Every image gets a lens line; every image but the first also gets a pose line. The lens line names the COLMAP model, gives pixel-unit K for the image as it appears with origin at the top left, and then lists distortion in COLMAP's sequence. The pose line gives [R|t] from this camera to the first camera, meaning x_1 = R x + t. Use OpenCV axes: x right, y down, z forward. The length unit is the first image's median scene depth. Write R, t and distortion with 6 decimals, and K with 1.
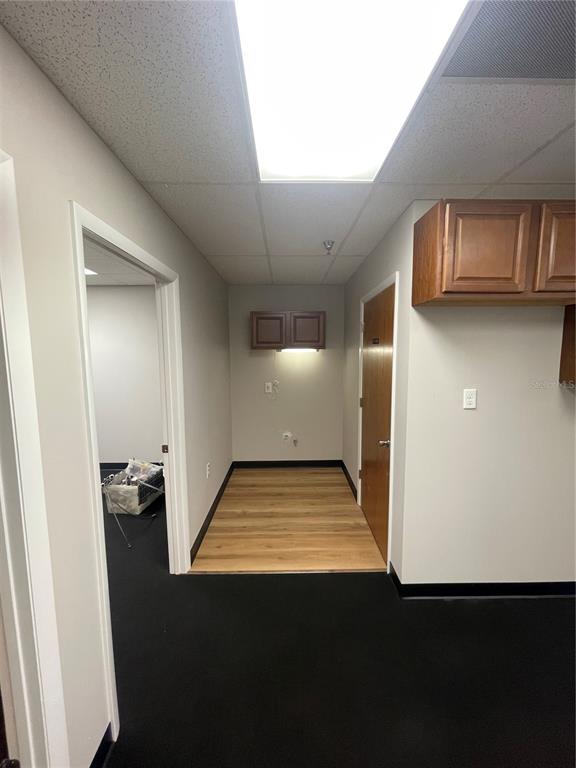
lens RADIAL K [[311.3, 0, 292.3], [0, 311.3, 385.7], [0, 0, 1]] dist [-0.001816, -0.000138]
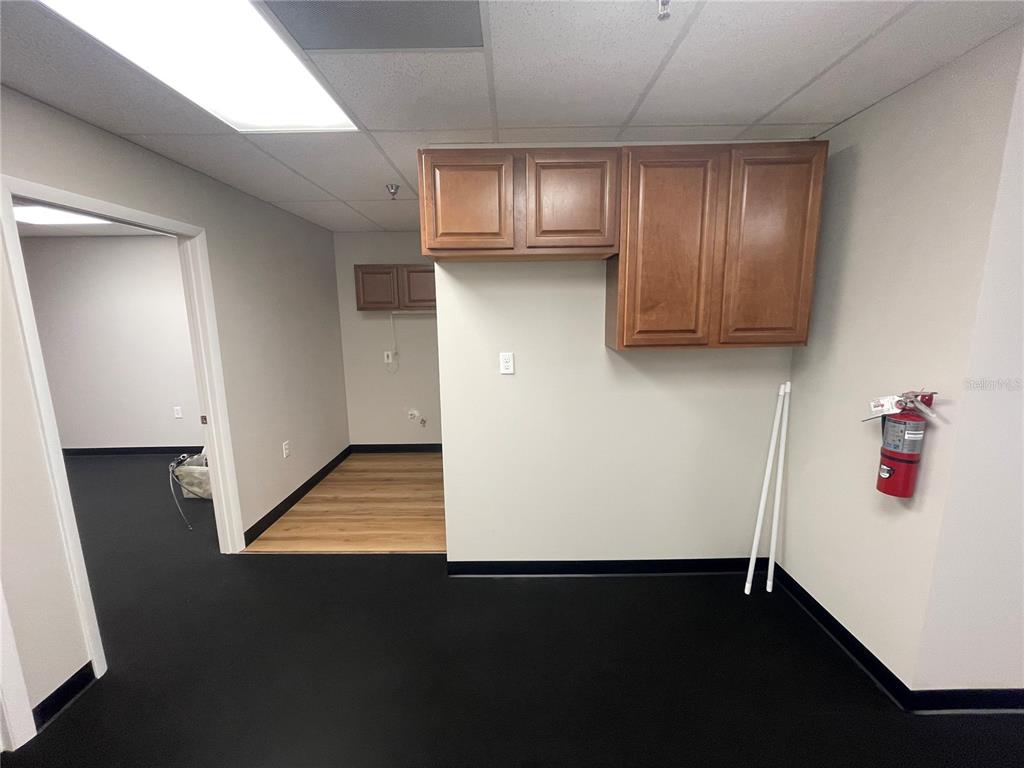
lens RADIAL K [[415.1, 0, 512.0], [0, 415.1, 384.0], [0, 0, 1]] dist [-0.001816, -0.000138]
pose [[0.999670, -0.003214, -0.025478, 0.437439], [0.004720, 0.998229, 0.059308, 0.022106], [0.025243, -0.059409, 0.997915, -0.163800]]
